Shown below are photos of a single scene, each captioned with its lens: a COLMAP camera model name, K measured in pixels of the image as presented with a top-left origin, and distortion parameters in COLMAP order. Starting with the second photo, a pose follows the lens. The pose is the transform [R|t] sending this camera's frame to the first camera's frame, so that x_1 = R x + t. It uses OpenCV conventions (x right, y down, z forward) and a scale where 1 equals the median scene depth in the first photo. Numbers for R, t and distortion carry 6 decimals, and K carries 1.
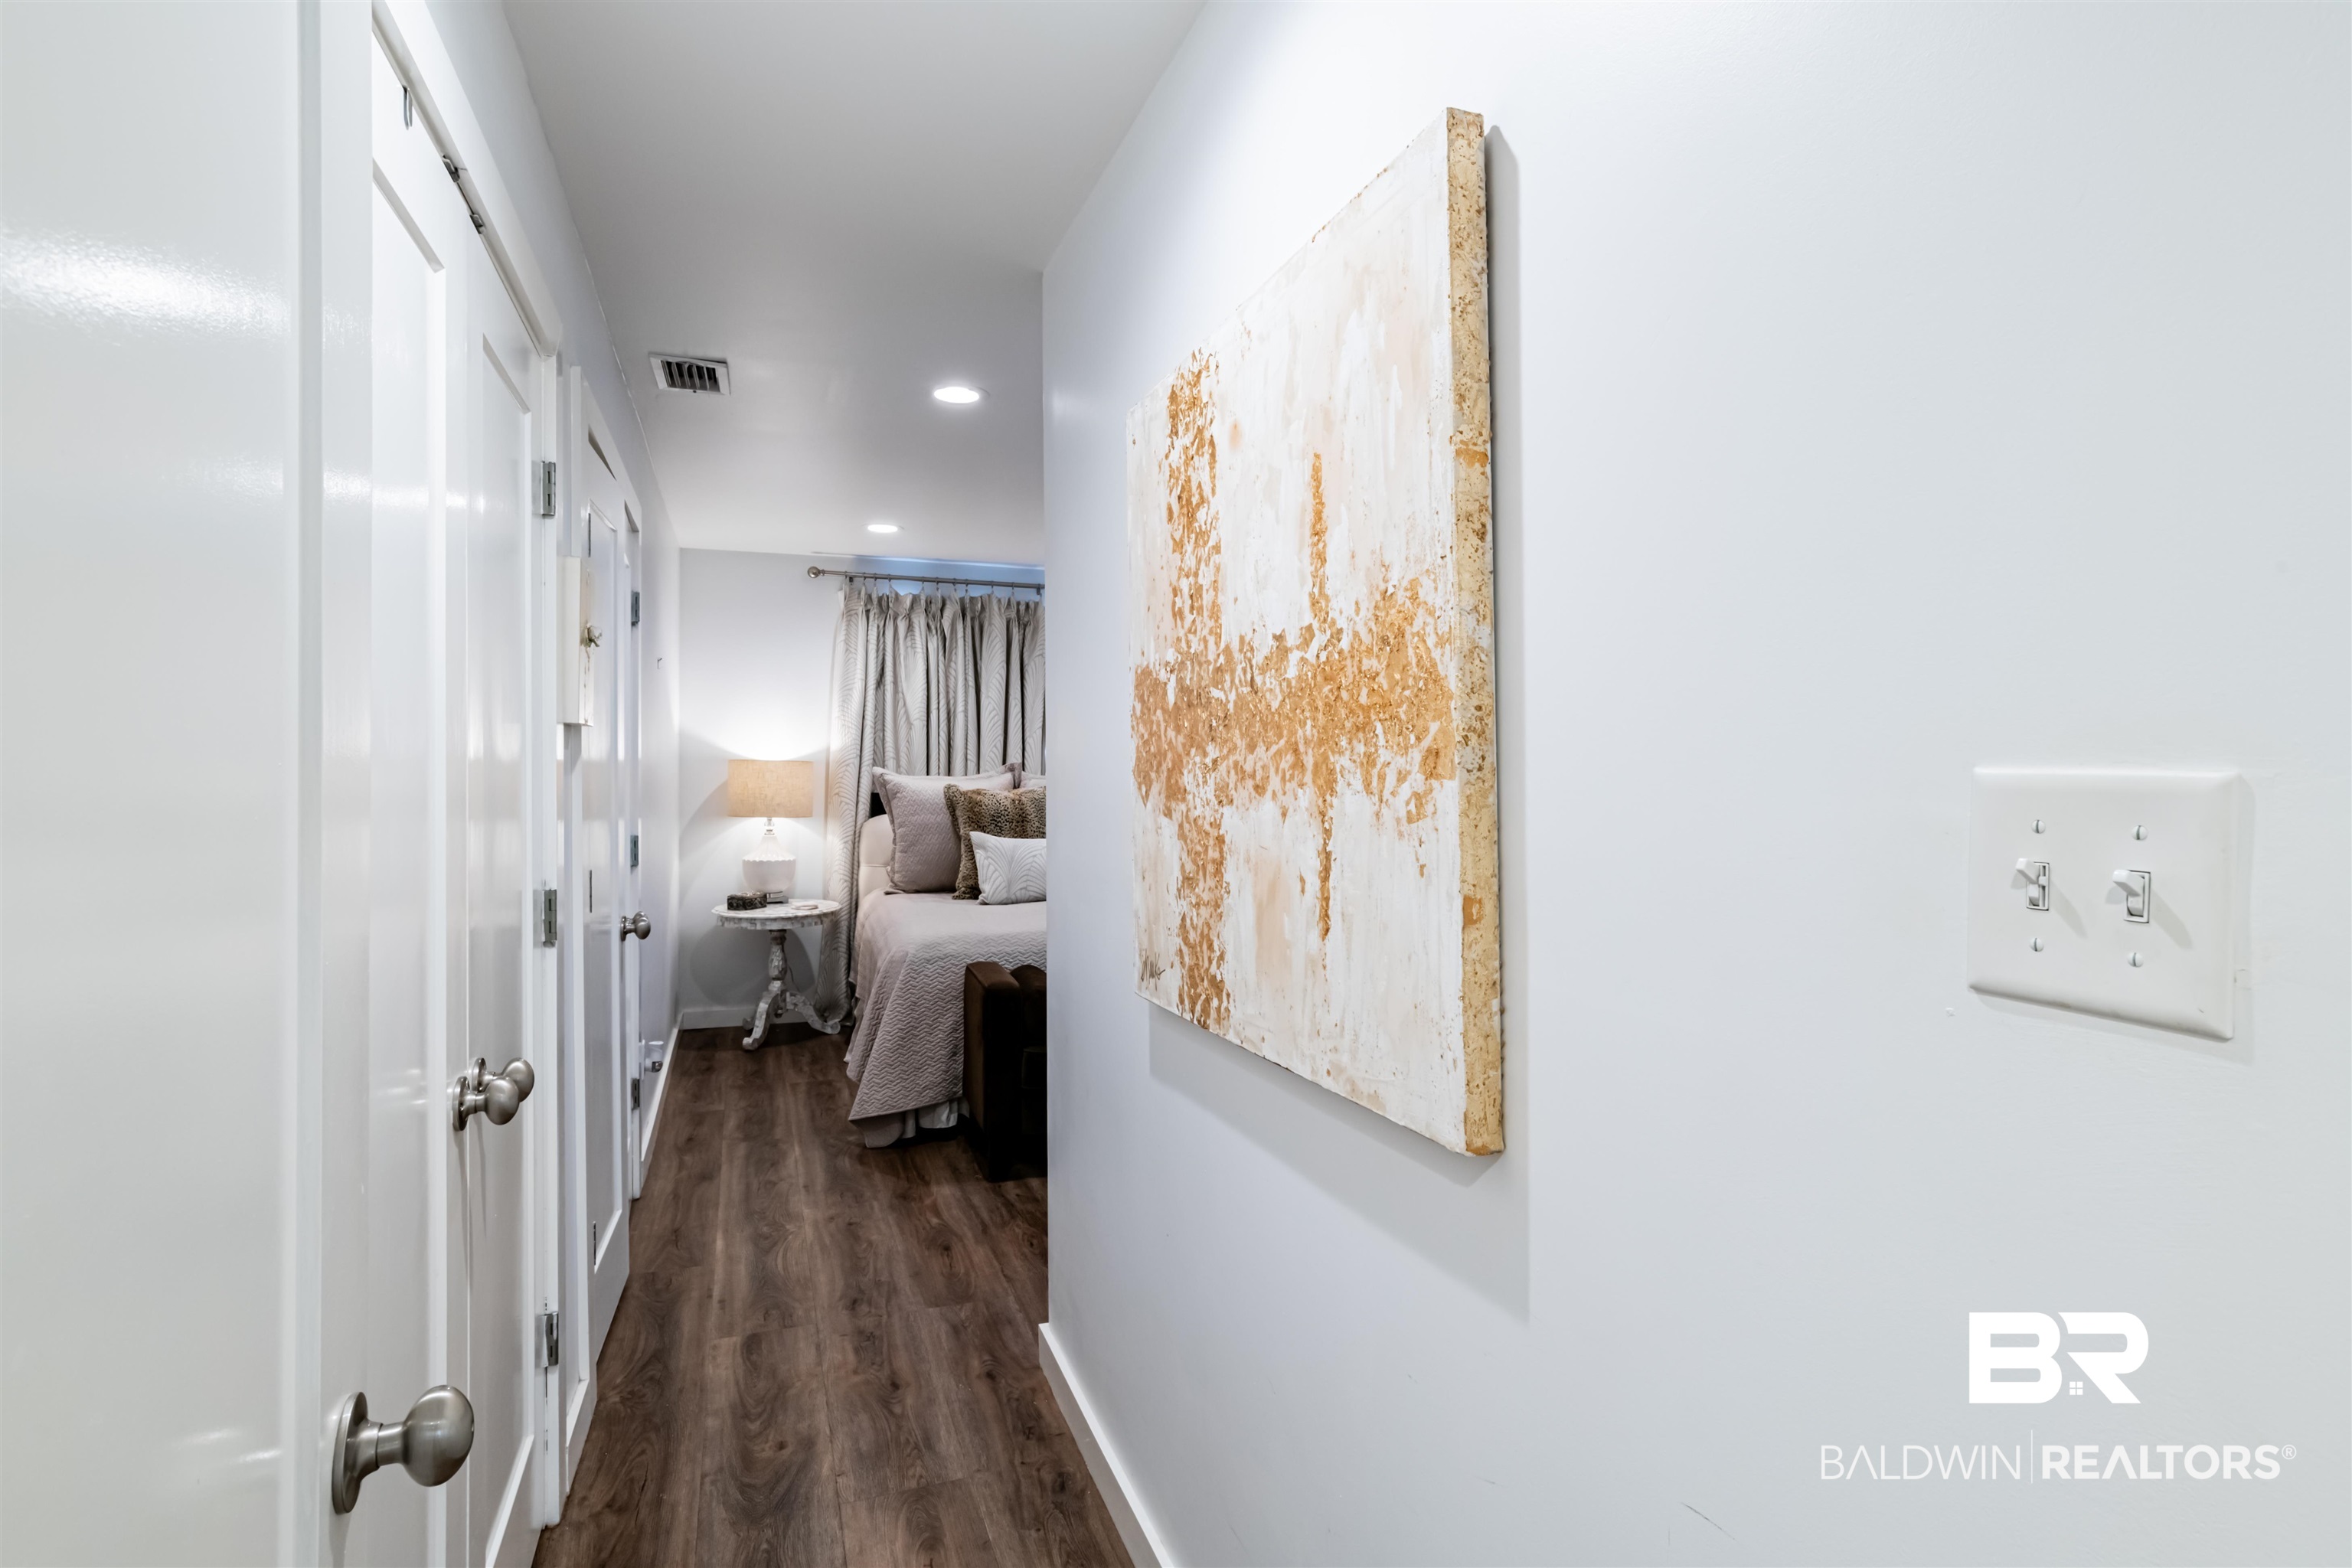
lens RADIAL K [[1196.2, 0, 1181.7], [0, 1196.2, 767.8], [0, 0, 1]] dist [-0.043338, 0.018764]
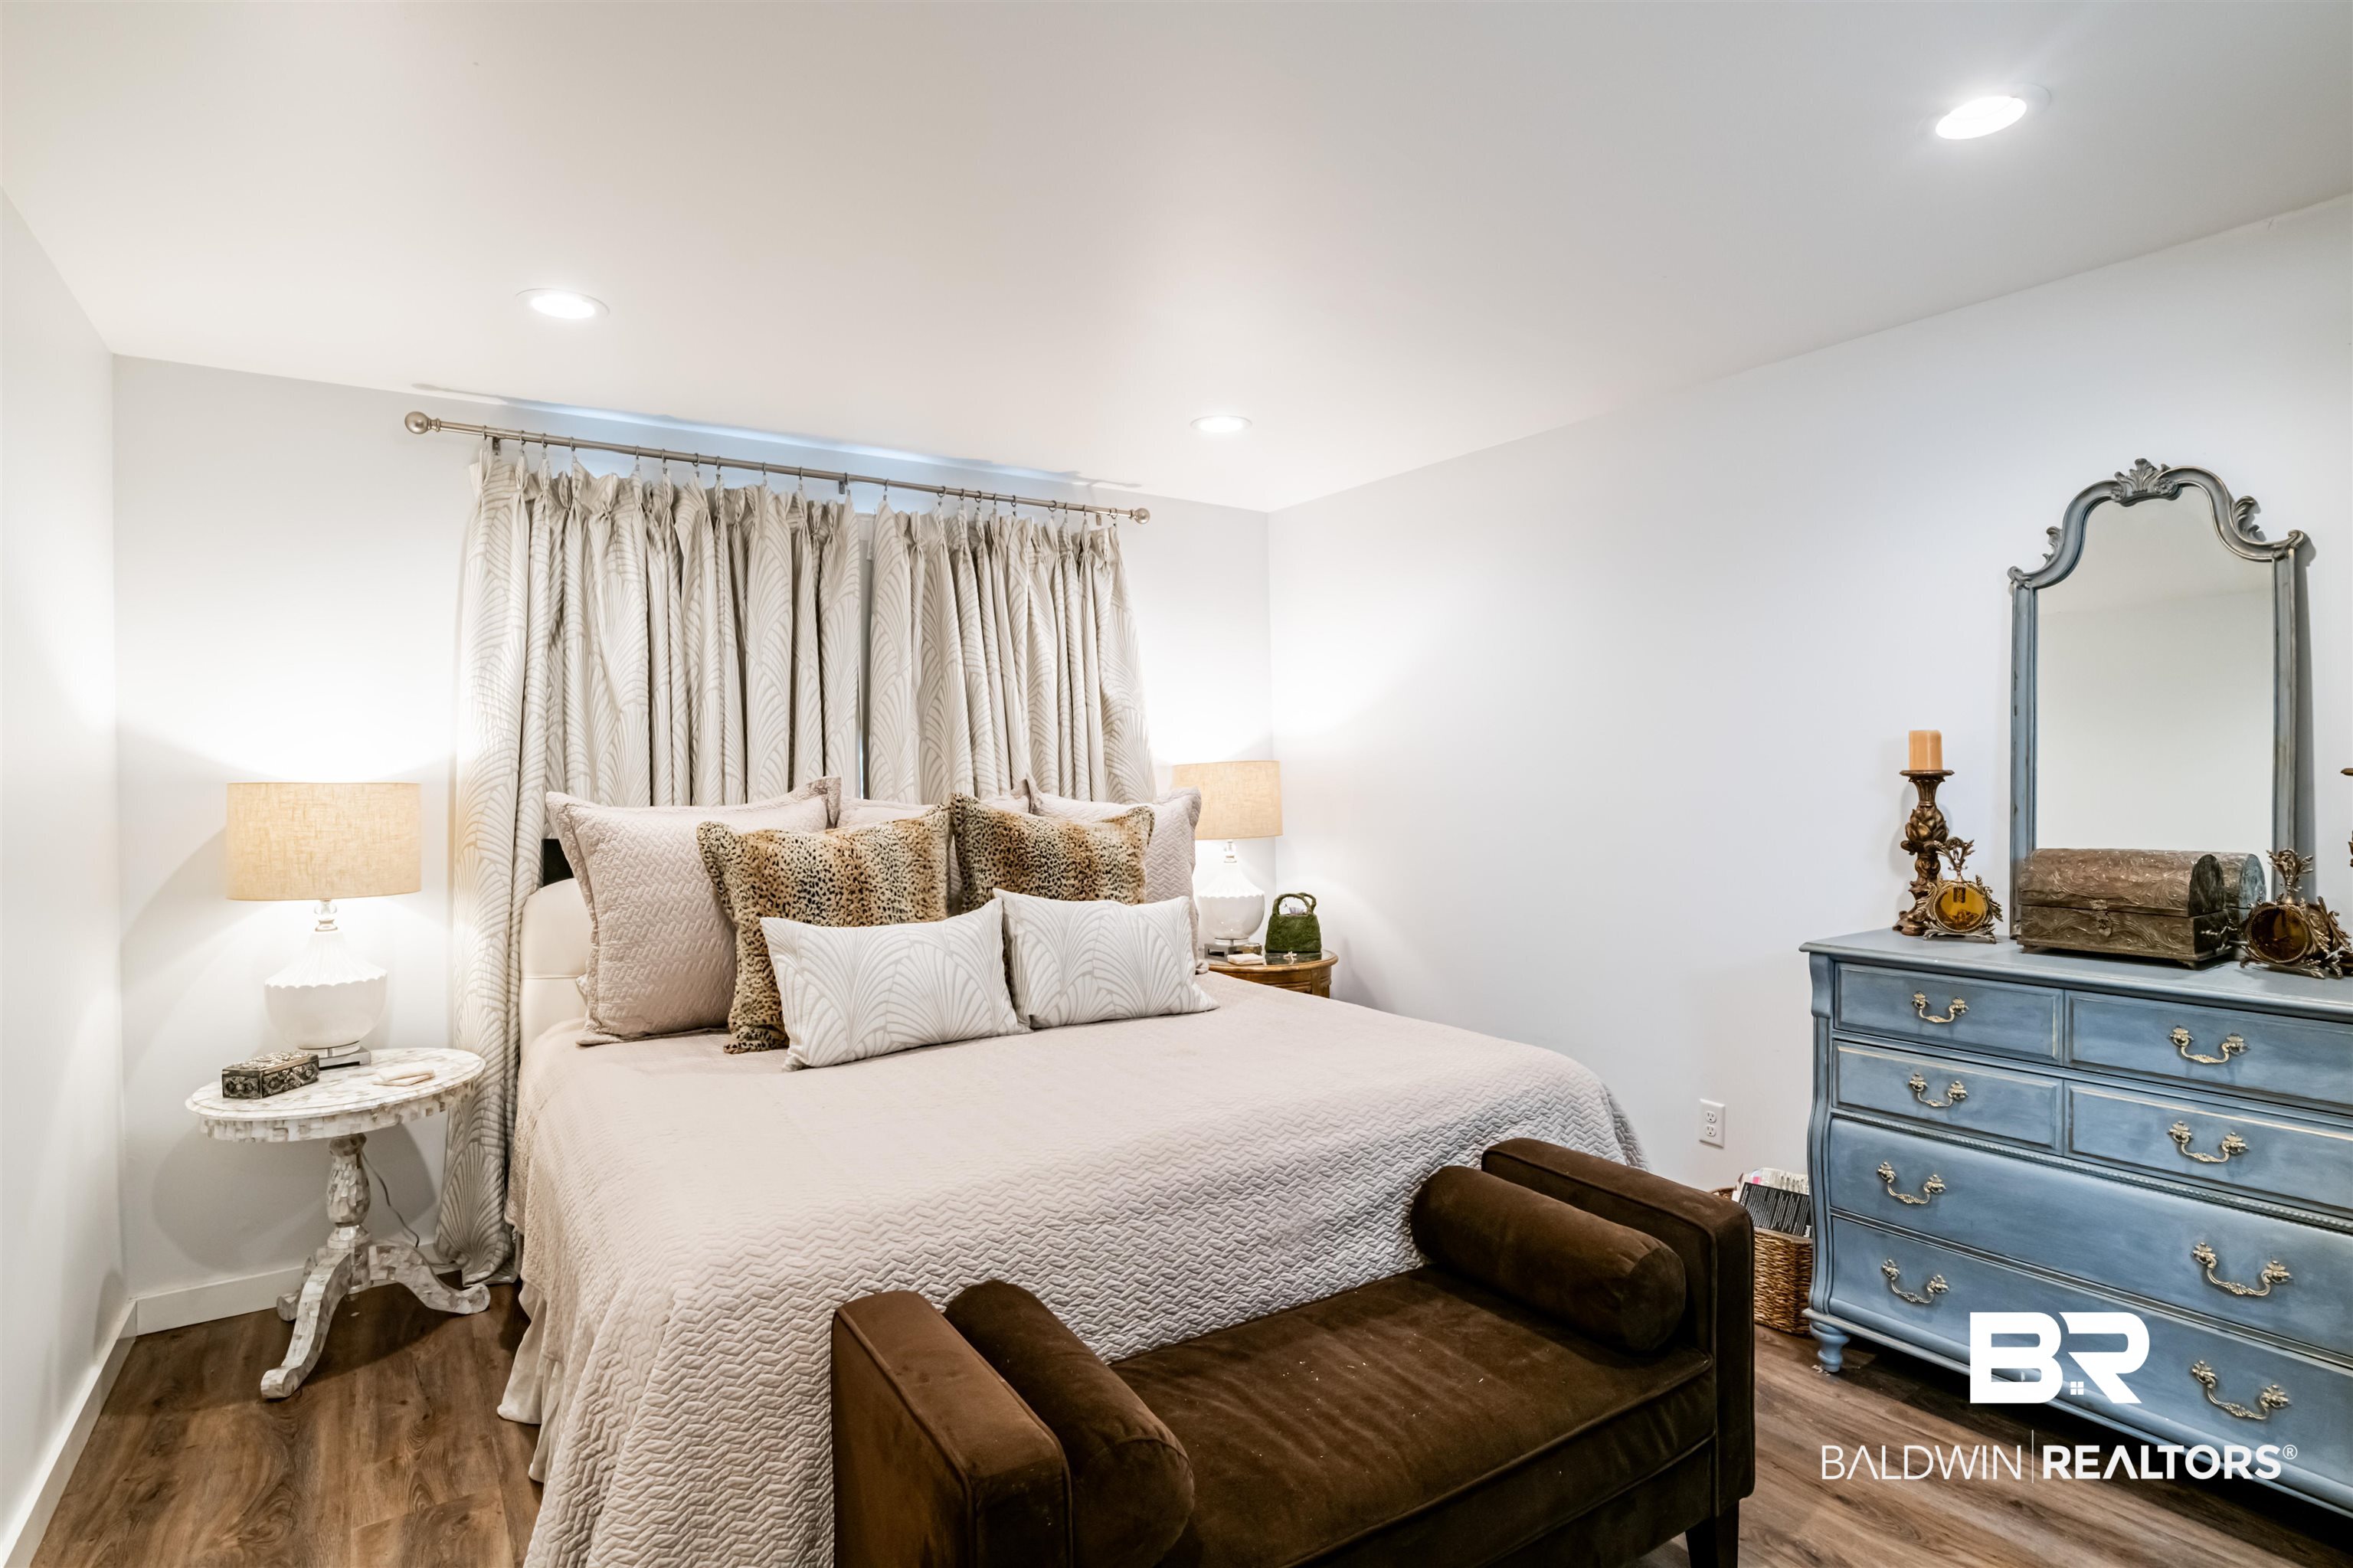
lens RADIAL K [[1196.7, 0, 1154.5], [0, 1196.7, 787.8], [0, 0, 1]] dist [-0.043338, 0.018764]
pose [[0.974652, -0.019376, 0.222887, -0.112745], [0.019162, 0.999812, 0.003120, 0.001241], [-0.222905, 0.001230, 0.974839, 0.427505]]
